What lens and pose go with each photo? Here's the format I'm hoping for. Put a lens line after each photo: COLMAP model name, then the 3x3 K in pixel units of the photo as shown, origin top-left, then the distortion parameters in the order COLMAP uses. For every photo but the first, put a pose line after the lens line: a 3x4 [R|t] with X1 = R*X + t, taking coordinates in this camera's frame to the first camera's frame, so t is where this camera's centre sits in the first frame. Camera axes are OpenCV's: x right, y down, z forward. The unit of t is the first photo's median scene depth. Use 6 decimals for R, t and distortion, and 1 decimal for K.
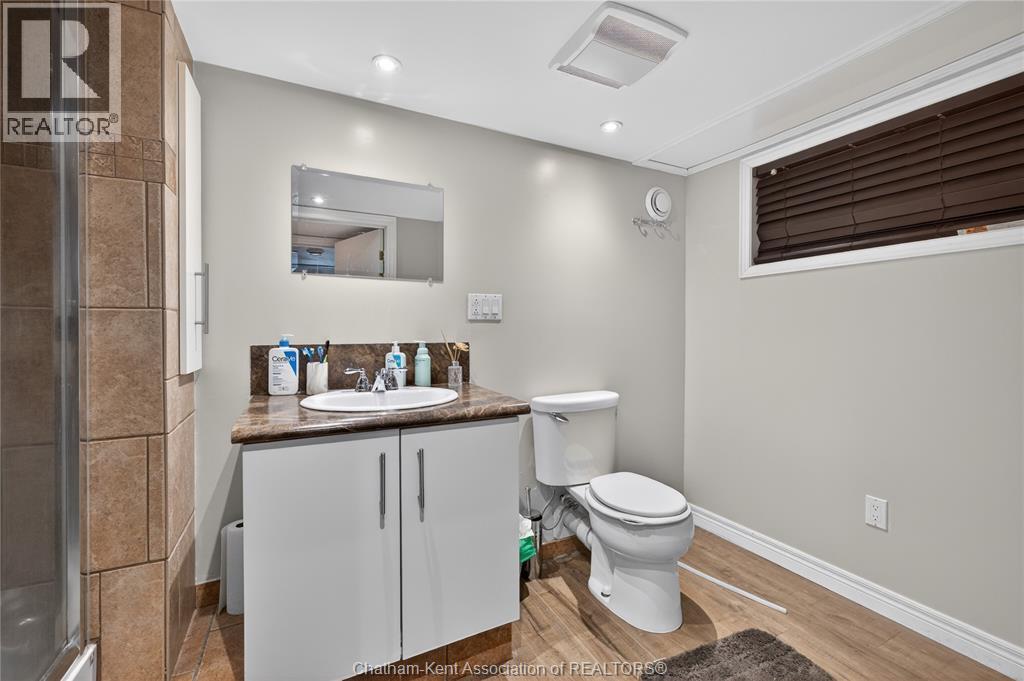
lens RADIAL K [[428.2, 0, 512.7], [0, 428.2, 331.1], [0, 0, 1]] dist [0.000335, 0.000033]
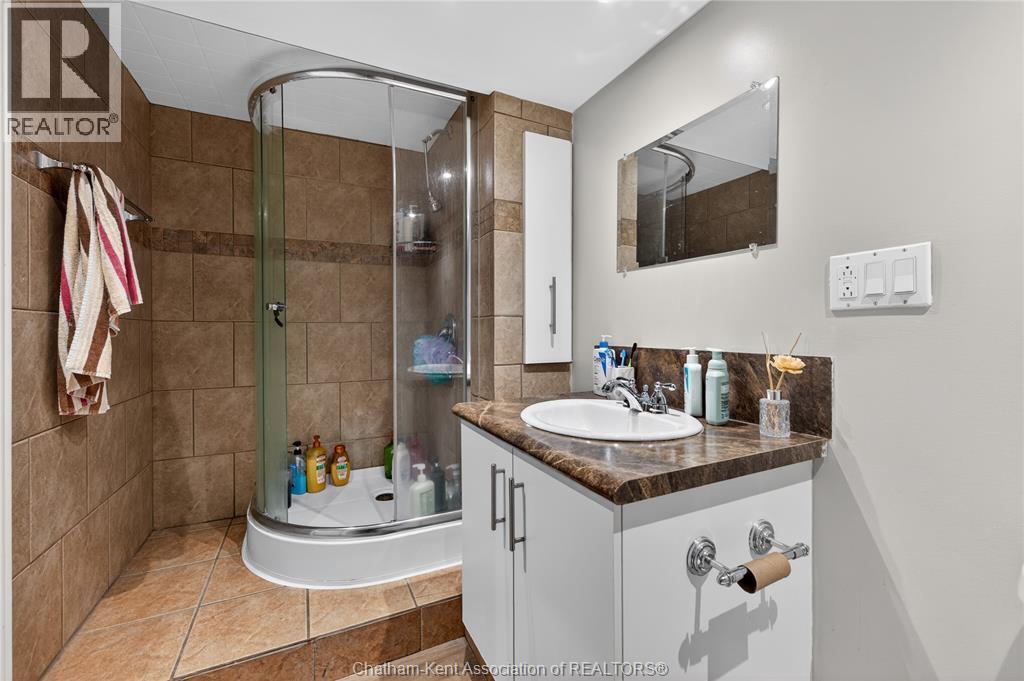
lens RADIAL K [[428.2, 0, 512.7], [0, 428.2, 331.1], [0, 0, 1]] dist [0.000335, 0.000033]
pose [[-0.002662, 0.004600, -0.999986, 0.418431], [0.000007, 0.999989, 0.004600, -0.005993], [0.999996, 0.000005, -0.002662, 0.699044]]
